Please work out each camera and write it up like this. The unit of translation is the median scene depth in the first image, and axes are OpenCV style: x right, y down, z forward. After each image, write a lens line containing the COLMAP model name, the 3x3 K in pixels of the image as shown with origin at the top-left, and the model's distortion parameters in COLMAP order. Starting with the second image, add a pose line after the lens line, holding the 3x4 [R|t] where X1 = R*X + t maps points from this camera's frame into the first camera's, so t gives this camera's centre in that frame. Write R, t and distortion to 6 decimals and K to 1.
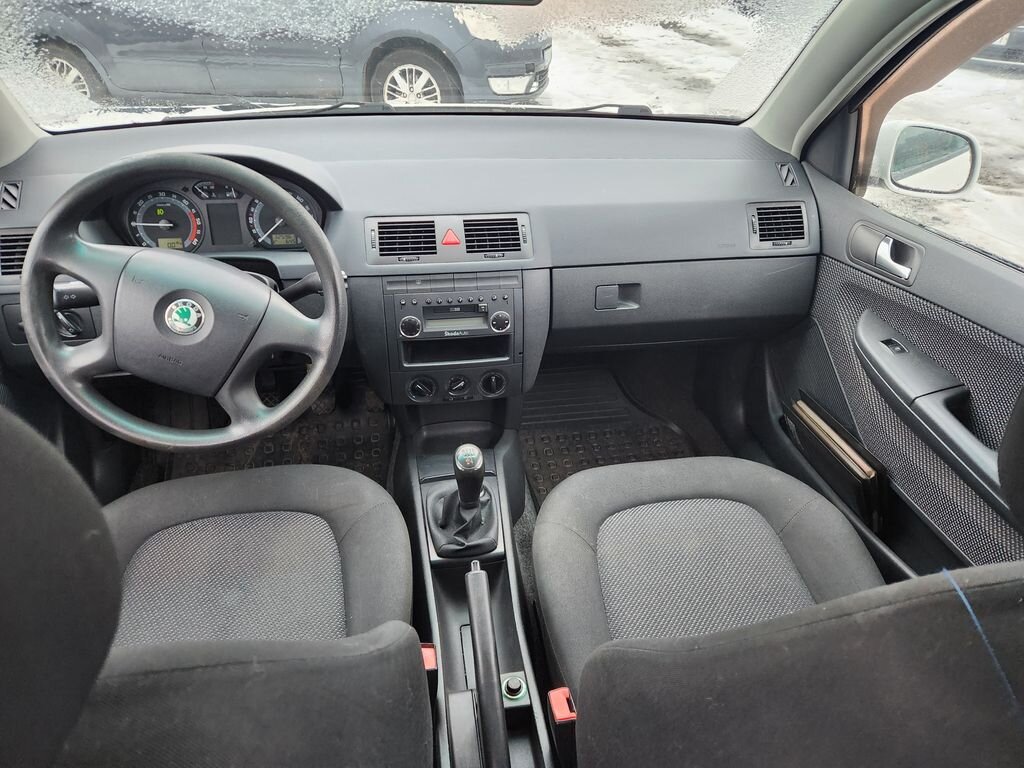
lens RADIAL K [[676.3, 0, 512.0], [0, 676.3, 384.0], [0, 0, 1]] dist [0.074083, -0.057389]
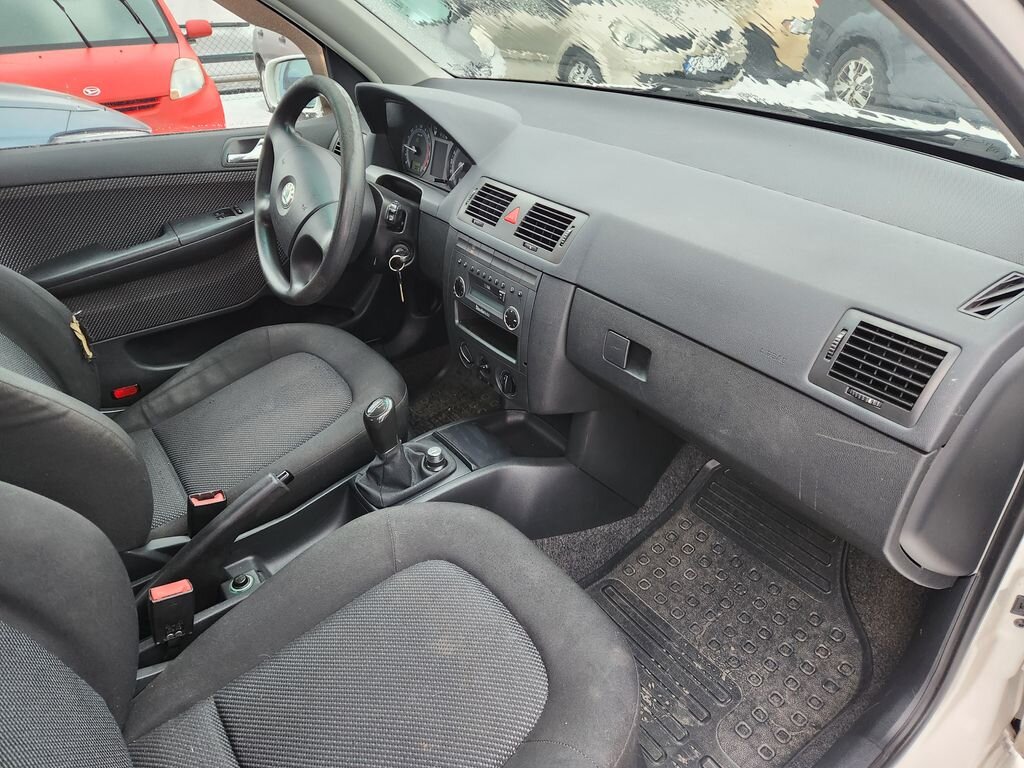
lens RADIAL K [[676.0, 0, 512.5], [0, 676.0, 394.8], [0, 0, 1]] dist [0.067477, -0.049671]
pose [[0.444783, 0.451957, -0.773242, 0.732403], [-0.460907, 0.855752, 0.235061, -0.218898], [0.767940, 0.251841, 0.588934, 0.499039]]
